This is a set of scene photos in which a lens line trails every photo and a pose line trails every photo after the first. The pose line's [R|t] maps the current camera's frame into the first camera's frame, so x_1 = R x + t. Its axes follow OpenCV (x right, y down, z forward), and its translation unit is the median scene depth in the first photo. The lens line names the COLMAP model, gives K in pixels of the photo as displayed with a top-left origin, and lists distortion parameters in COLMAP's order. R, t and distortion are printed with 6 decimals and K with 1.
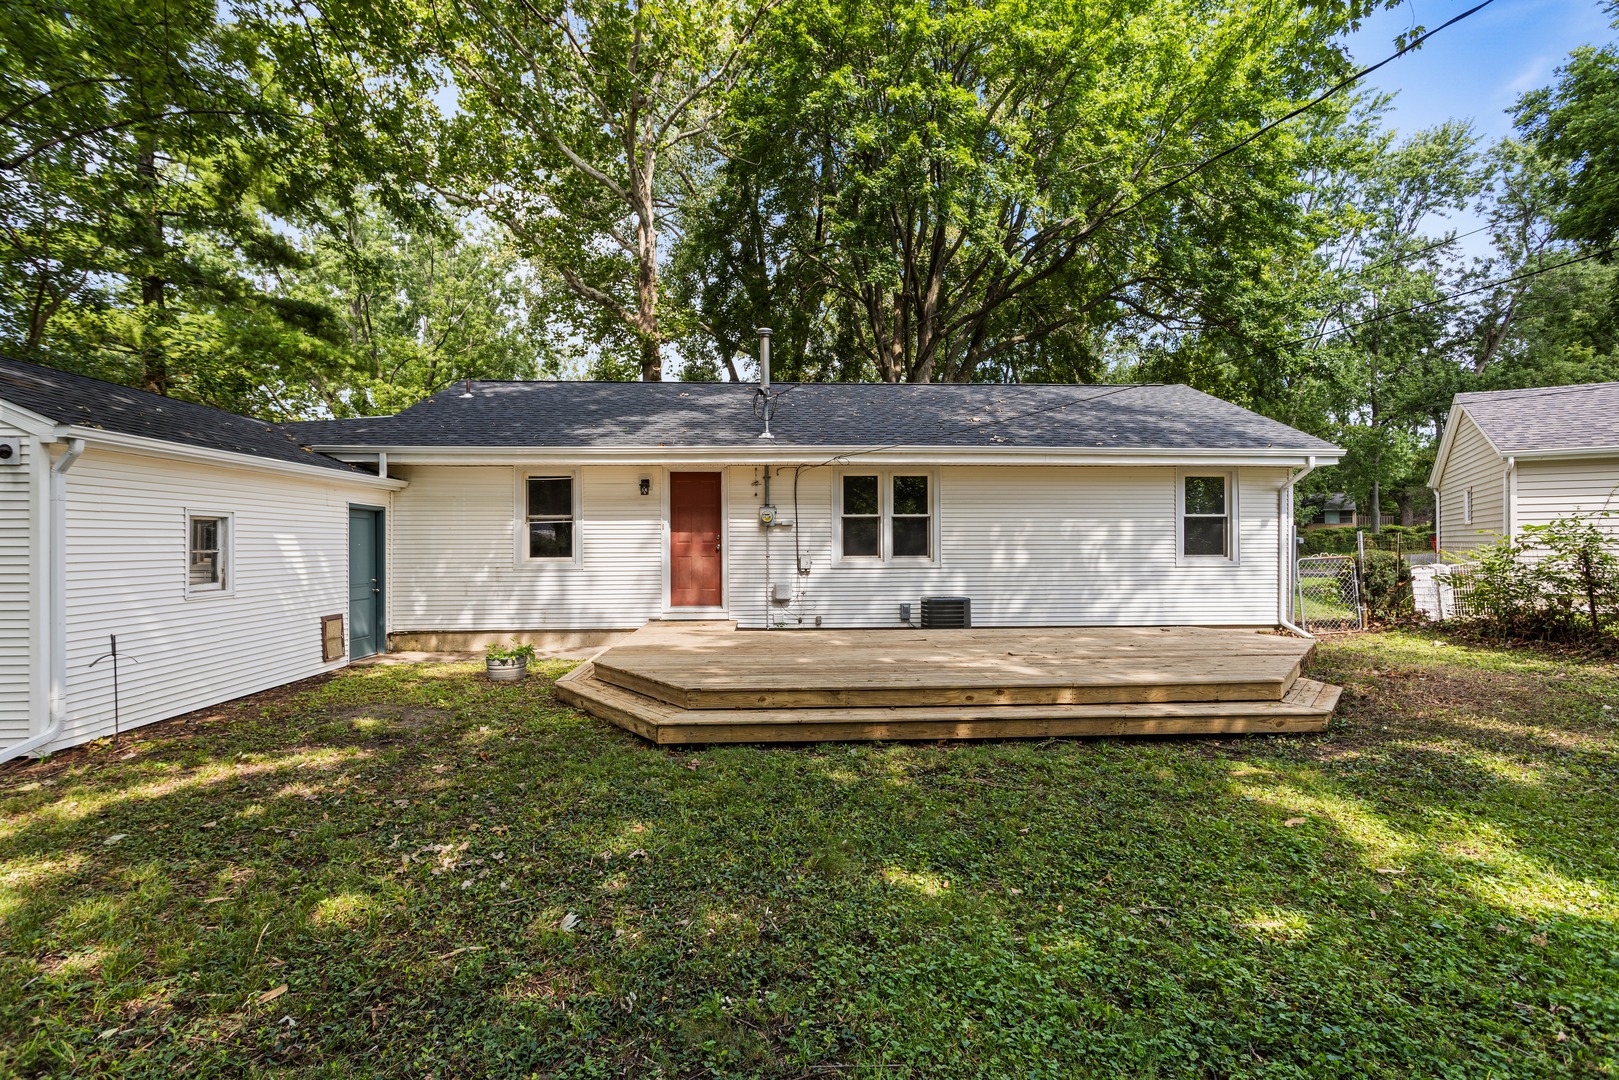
lens RADIAL K [[775.2, 0, 809.7], [0, 775.2, 529.8], [0, 0, 1]] dist [0.001900, 0.000696]
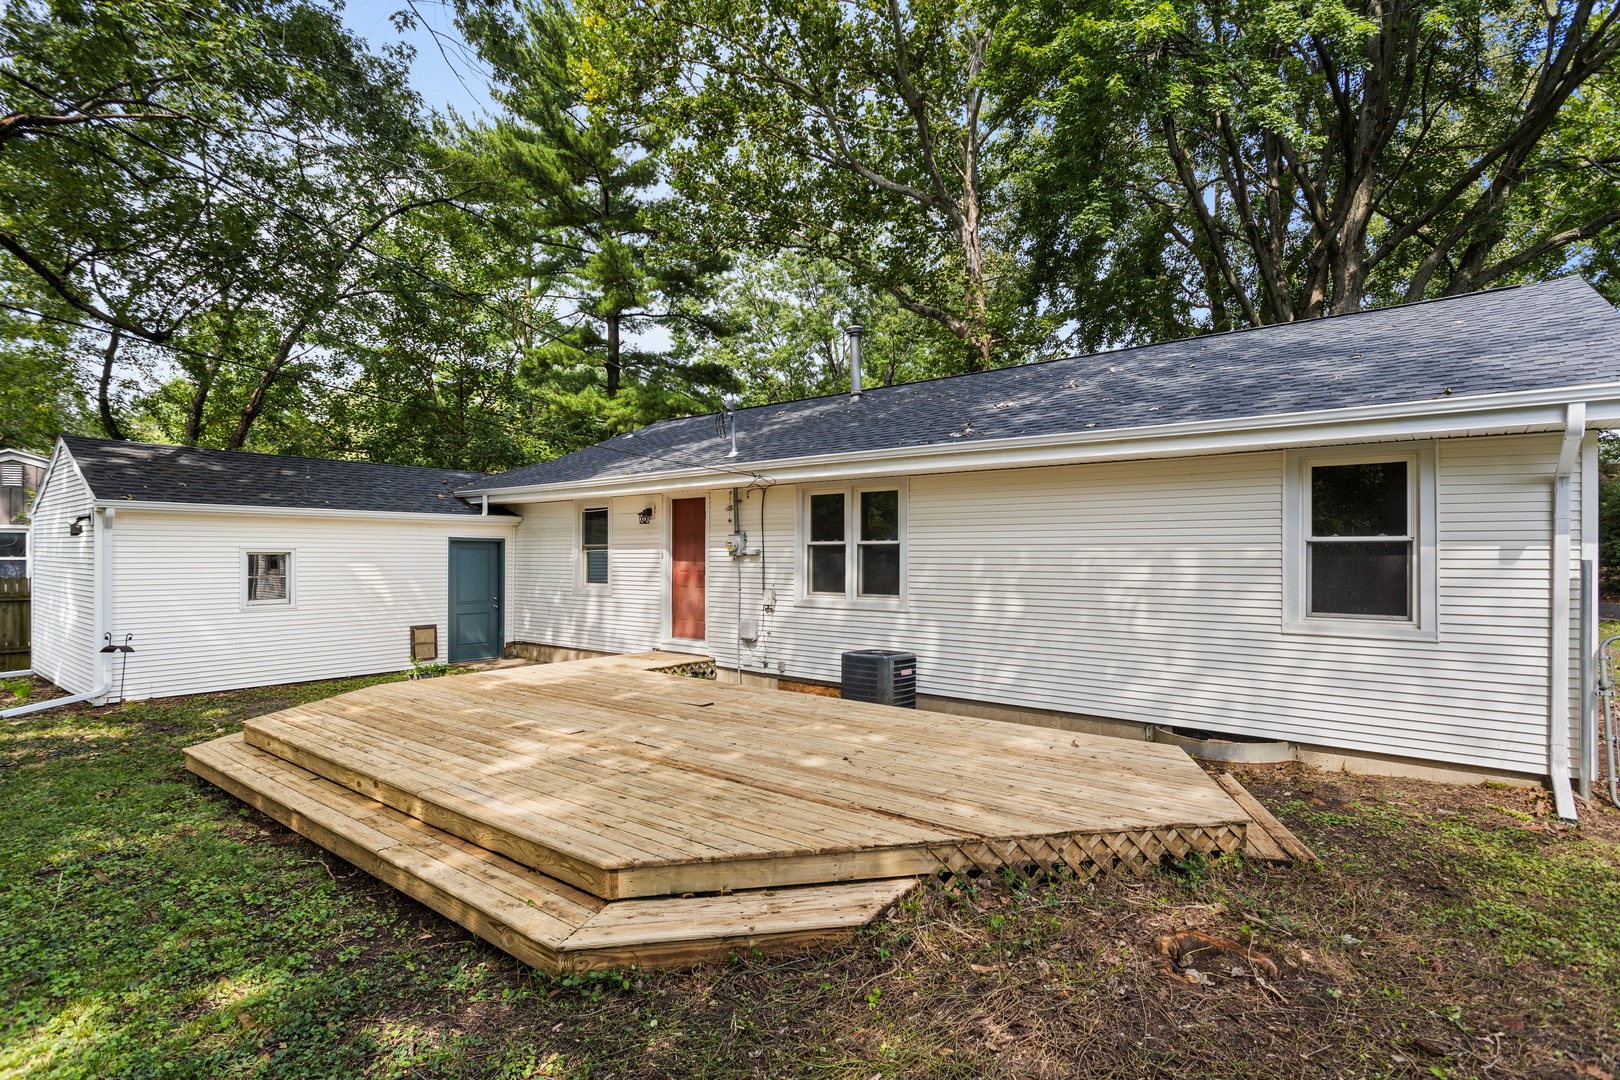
lens RADIAL K [[787.2, 0, 808.7], [0, 787.2, 549.7], [0, 0, 1]] dist [0.002223, 0.000505]
pose [[0.747505, 0.000828, -0.664255, 0.602895], [0.005843, 0.999952, 0.007822, -0.017929], [0.664230, -0.009728, 0.747465, 0.376864]]
